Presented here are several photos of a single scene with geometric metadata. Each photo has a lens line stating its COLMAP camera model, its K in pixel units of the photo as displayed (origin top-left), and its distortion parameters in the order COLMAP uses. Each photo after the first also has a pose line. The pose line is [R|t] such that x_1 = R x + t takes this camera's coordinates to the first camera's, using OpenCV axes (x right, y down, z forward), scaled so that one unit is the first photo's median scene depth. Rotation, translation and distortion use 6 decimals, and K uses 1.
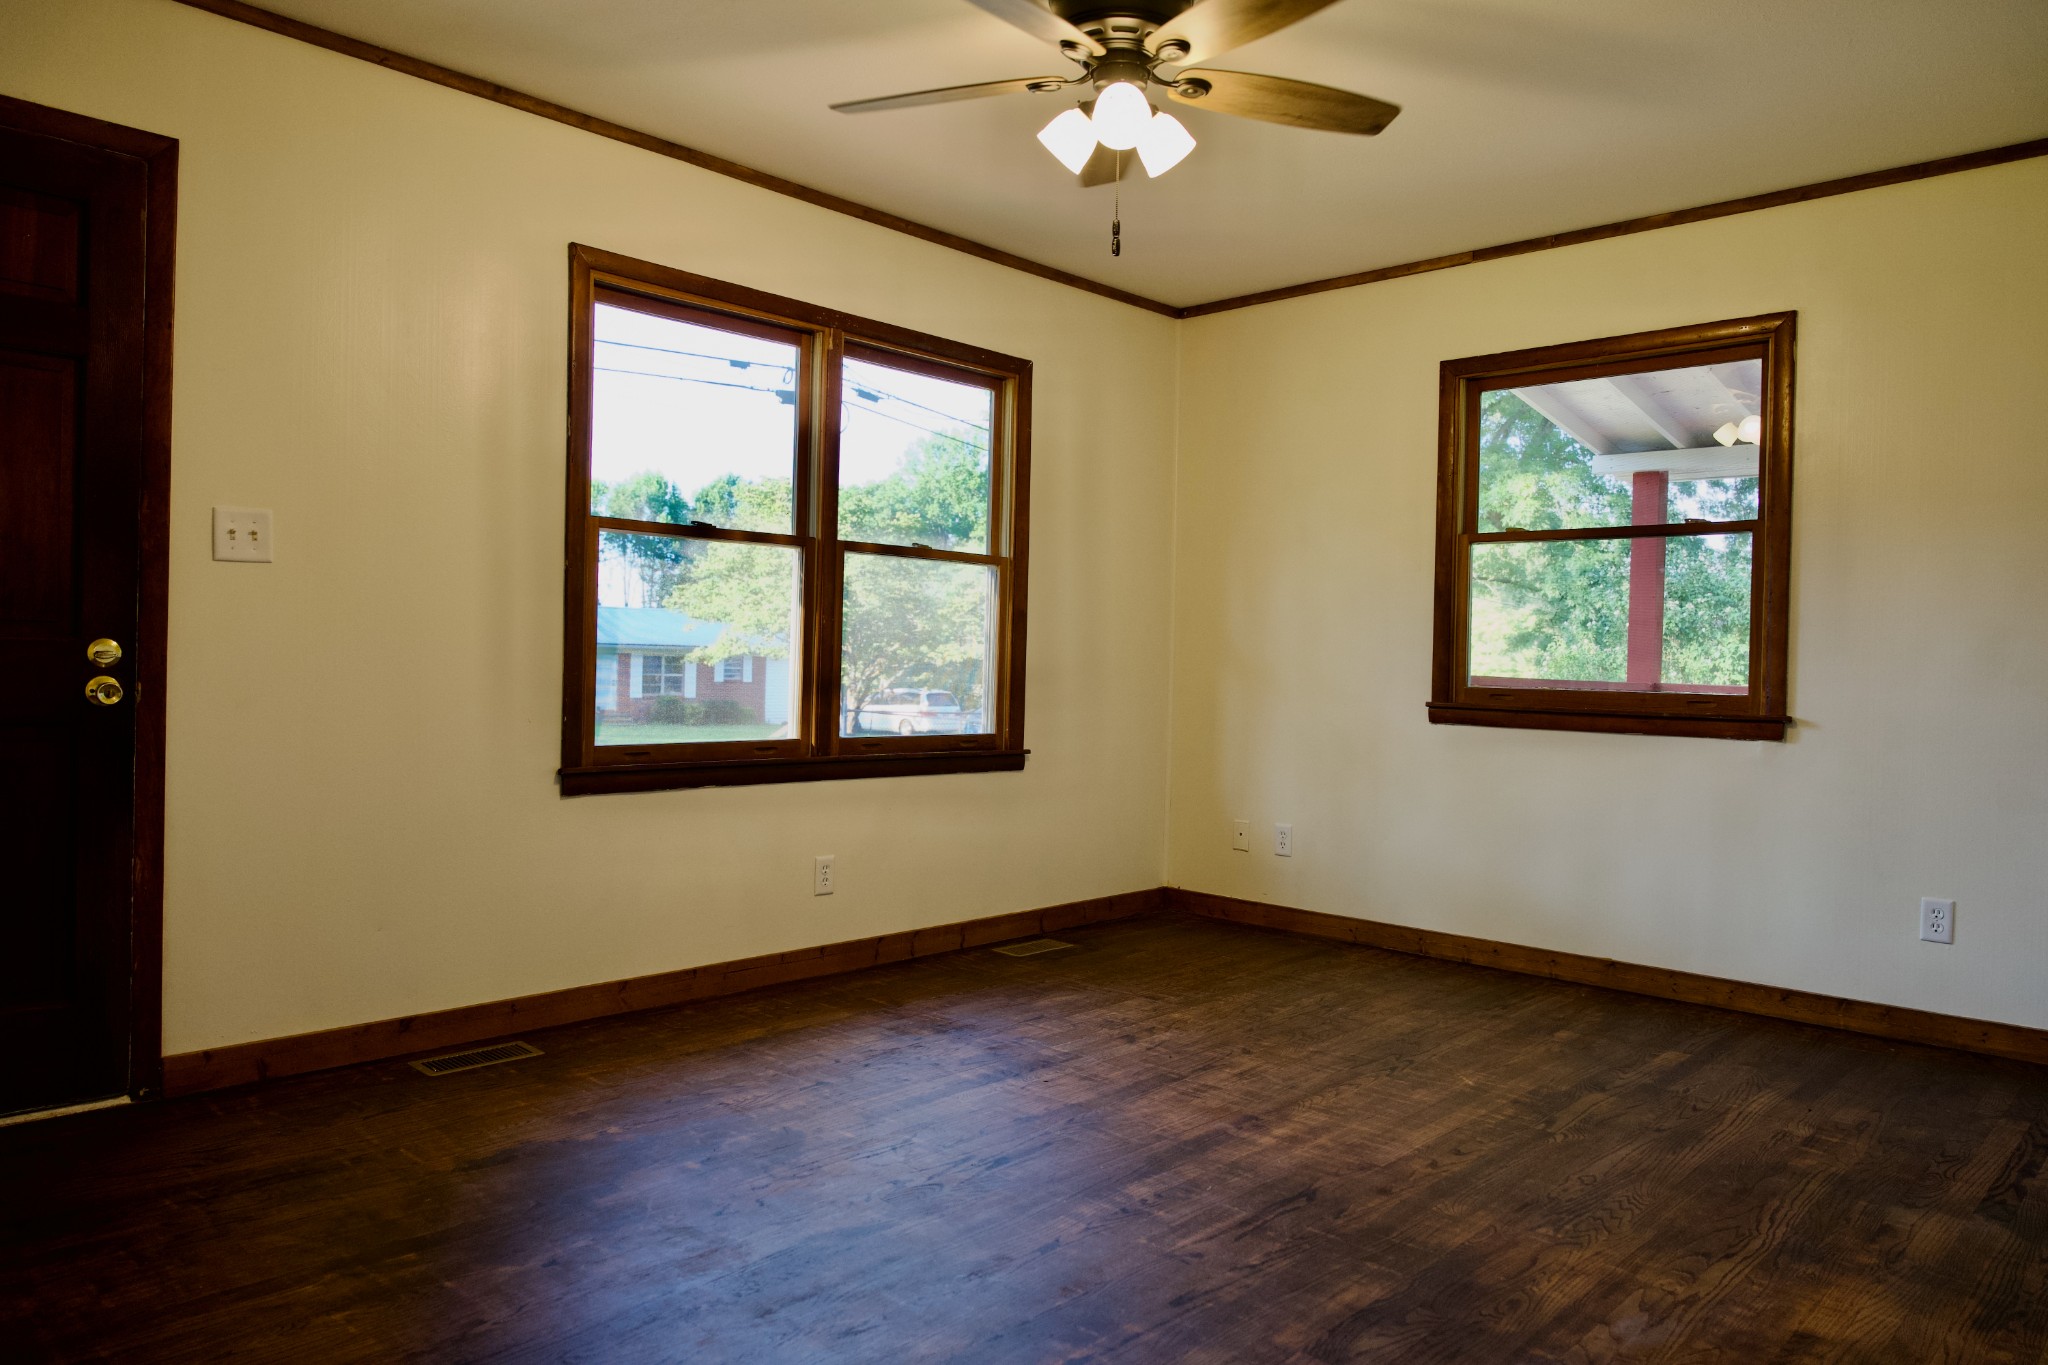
lens RADIAL K [[1334.1, 0, 1024.0], [0, 1334.1, 682.5], [0, 0, 1]] dist [-0.001753, -0.017268]
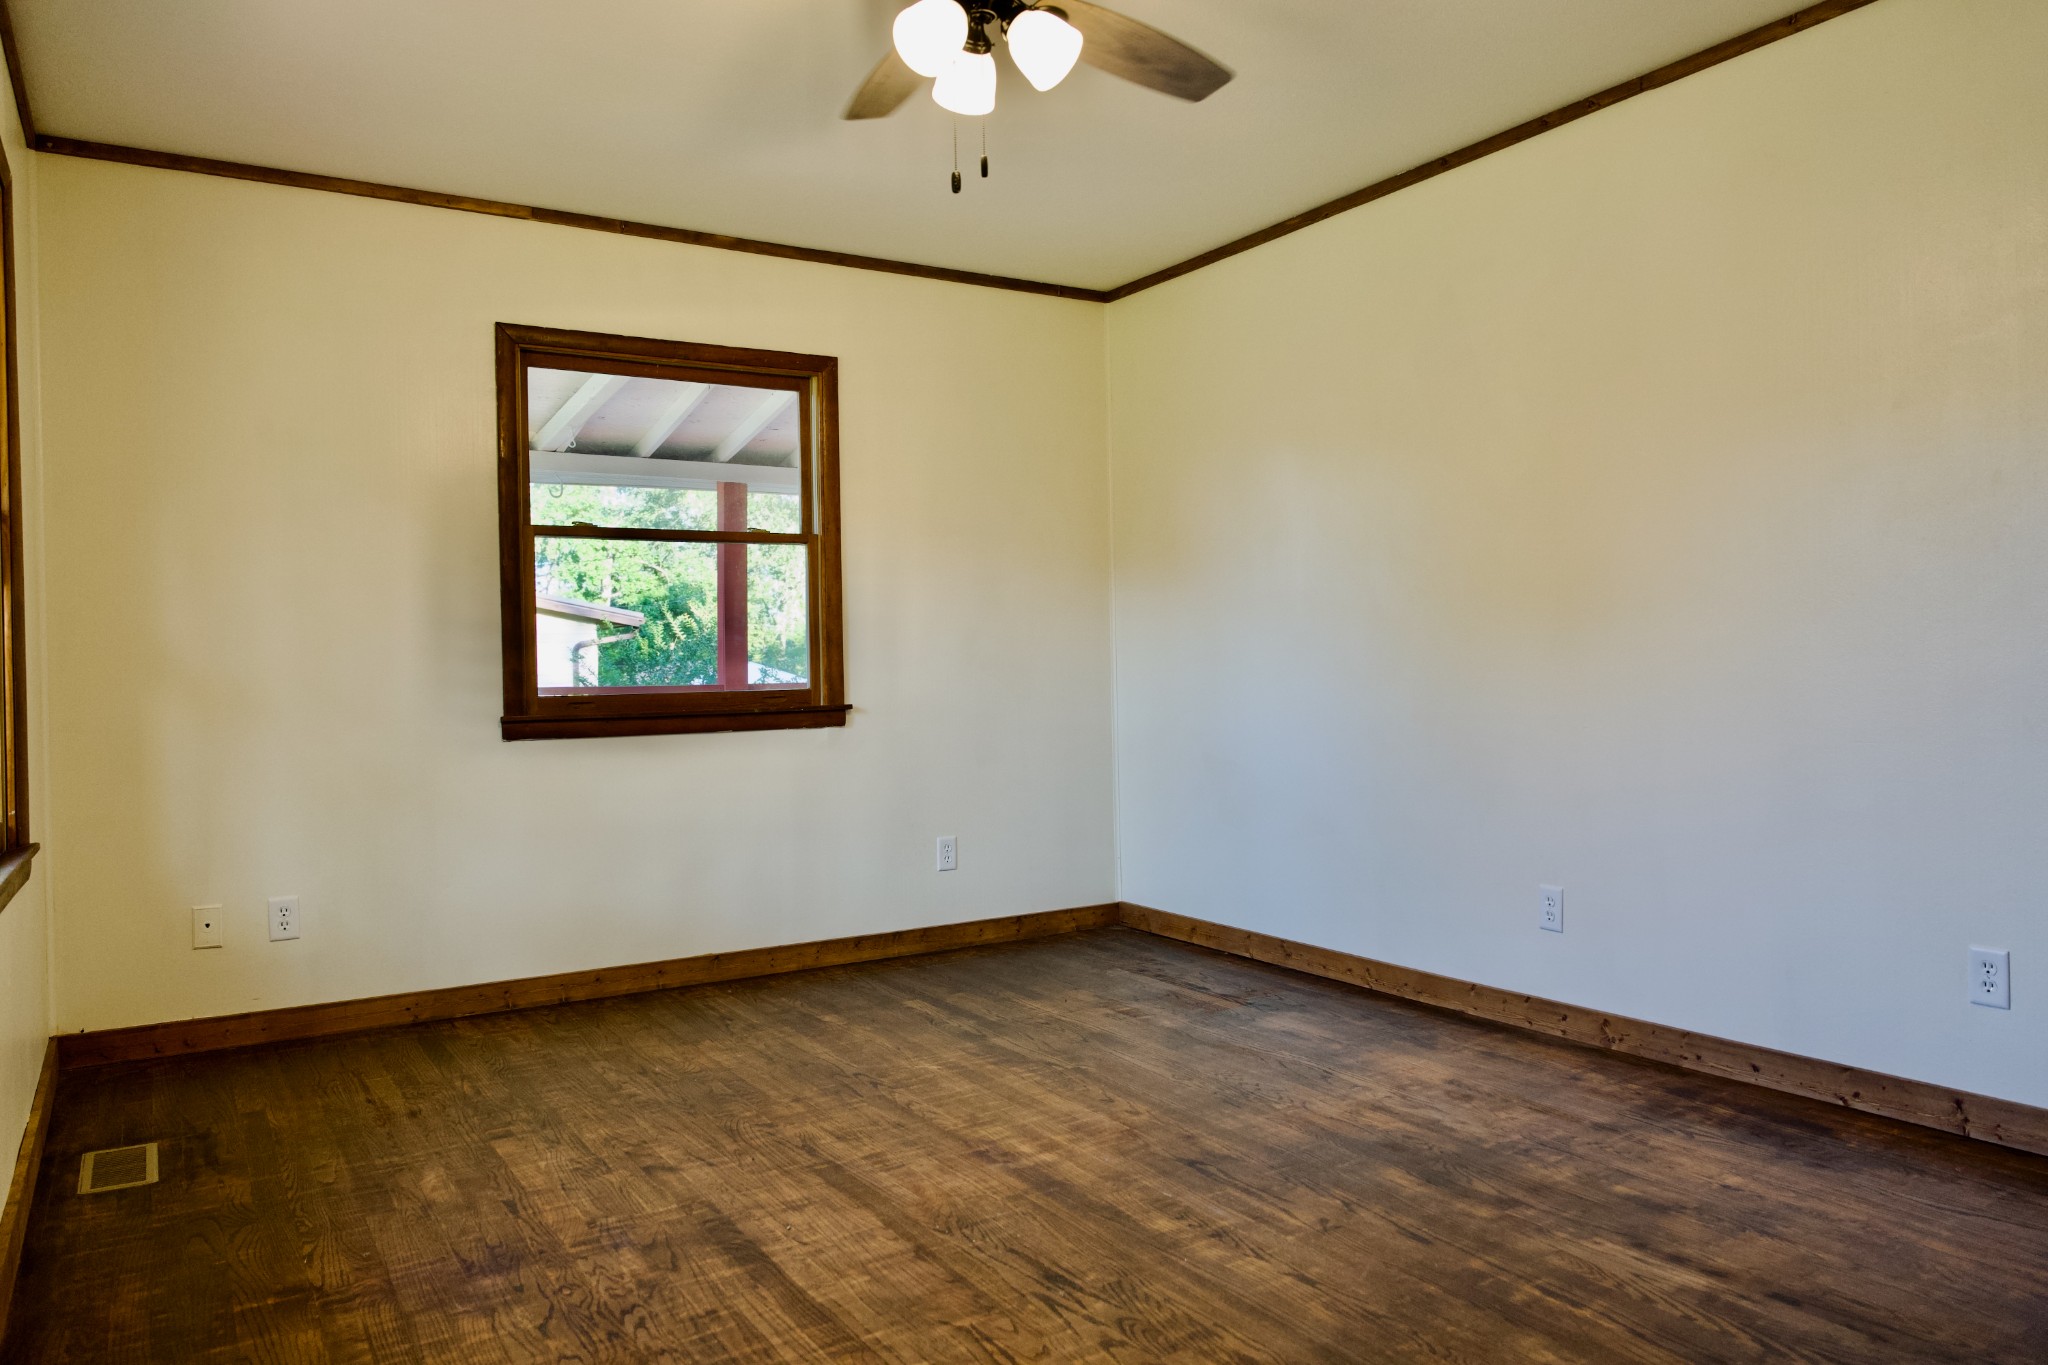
lens RADIAL K [[1375.4, 0, 1024.0], [0, 1375.4, 682.5], [0, 0, 1]] dist [-0.017046, 0.002082]
pose [[0.267762, -0.037033, 0.962773, -0.691702], [0.040148, 0.998822, 0.027254, -0.027013], [-0.962648, 0.031355, 0.268933, 0.657973]]
